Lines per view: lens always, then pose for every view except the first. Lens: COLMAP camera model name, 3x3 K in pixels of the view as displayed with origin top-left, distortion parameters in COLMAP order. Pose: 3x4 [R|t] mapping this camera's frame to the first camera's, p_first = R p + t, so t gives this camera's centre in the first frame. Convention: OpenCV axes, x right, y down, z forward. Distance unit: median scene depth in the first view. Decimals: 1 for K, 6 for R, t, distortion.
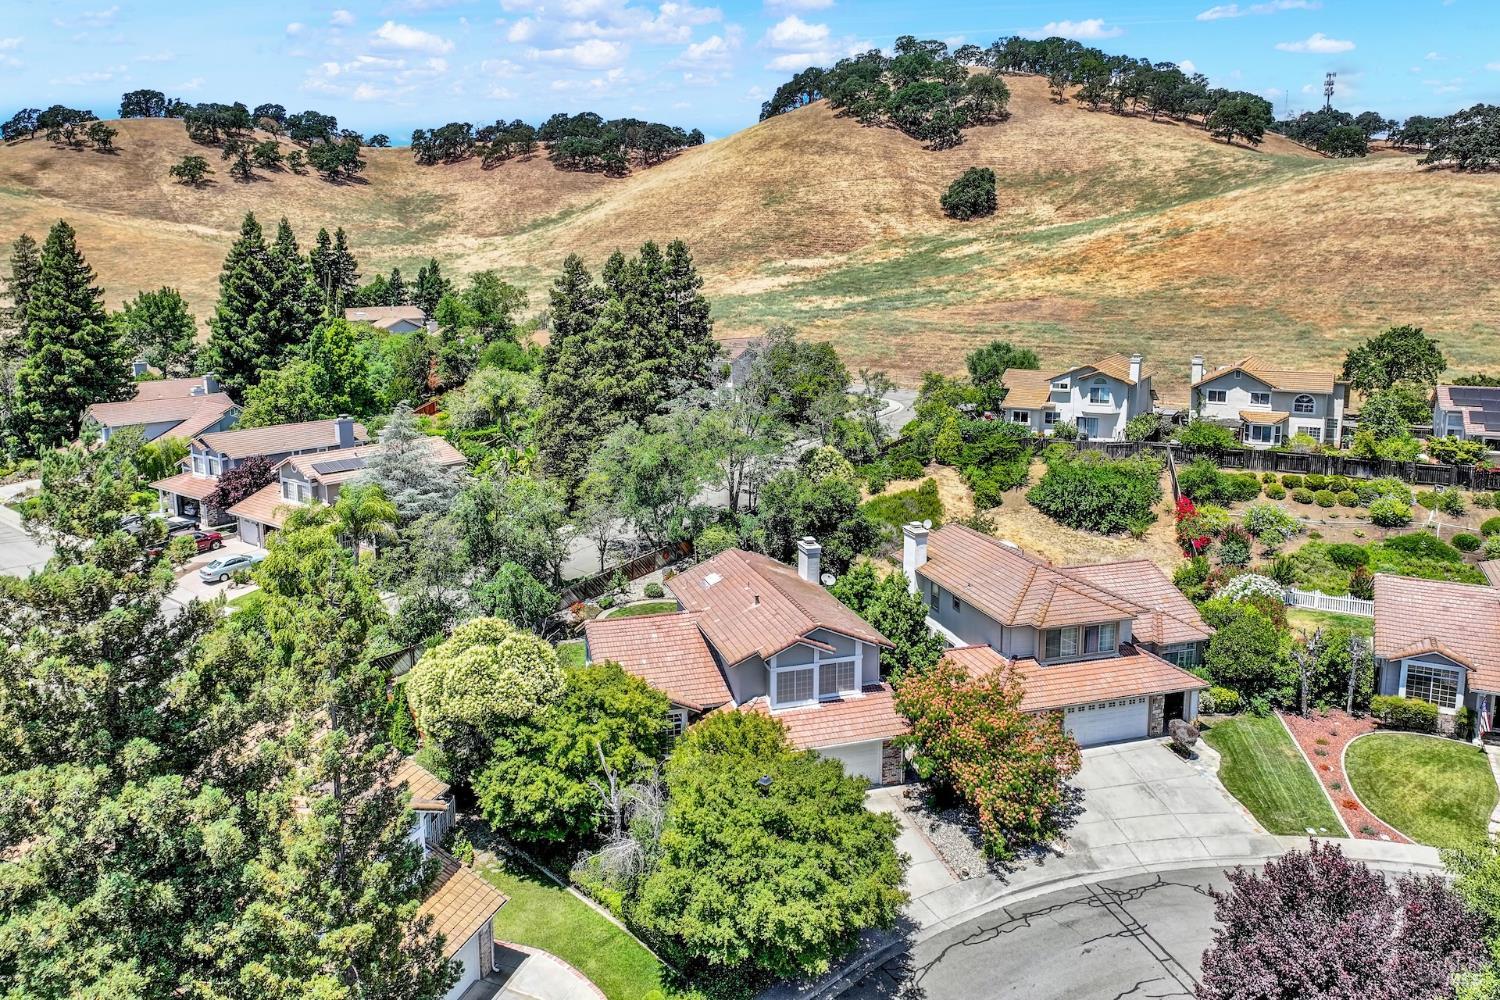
lens RADIAL K [[1049.5, 0, 745.6], [0, 1049.5, 465.0], [0, 0, 1]] dist [0.002315, 0.007359]
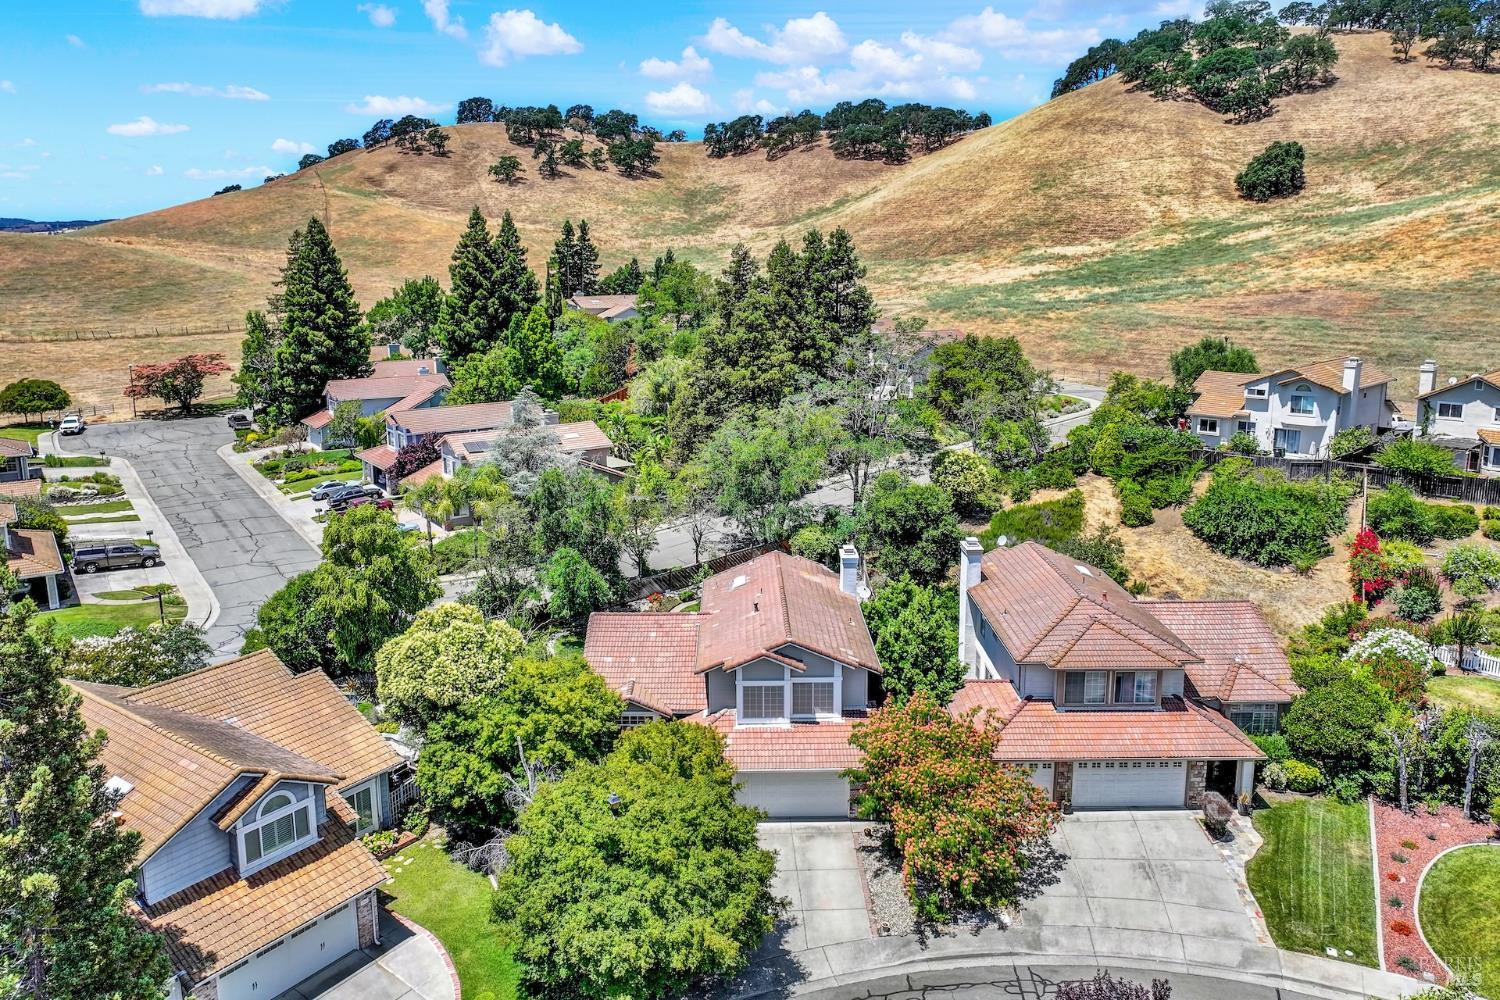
lens RADIAL K [[1044.6, 0, 747.0], [0, 1044.6, 485.5], [0, 0, 1]] dist [-0.000767, 0.013678]
pose [[0.958857, 0.057332, -0.278039, 0.124968], [-0.048928, 0.998114, 0.037080, -0.008331], [0.279641, -0.021951, 0.959854, 0.041444]]
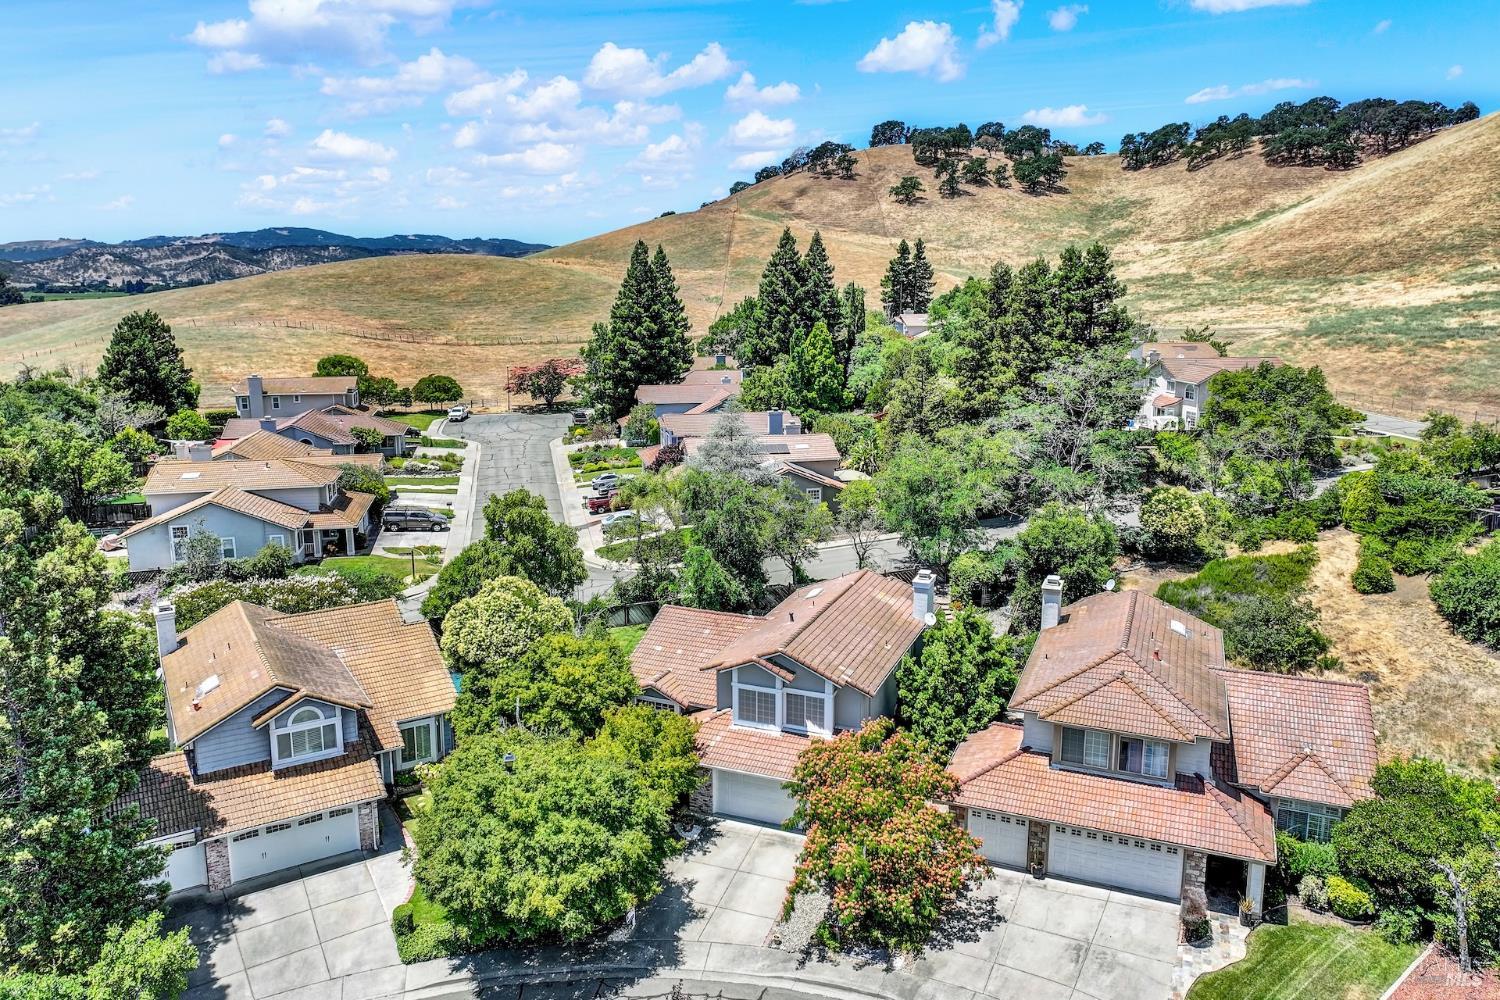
lens RADIAL K [[1040.2, 0, 750.0], [0, 1040.2, 500.0], [0, 0, 1]] dist [0.001868, 0.006178]
pose [[0.770872, 0.131345, -0.623301, 0.272367], [-0.114673, 0.991139, 0.067036, -0.019361], [0.626583, 0.019800, 0.779103, 0.105020]]
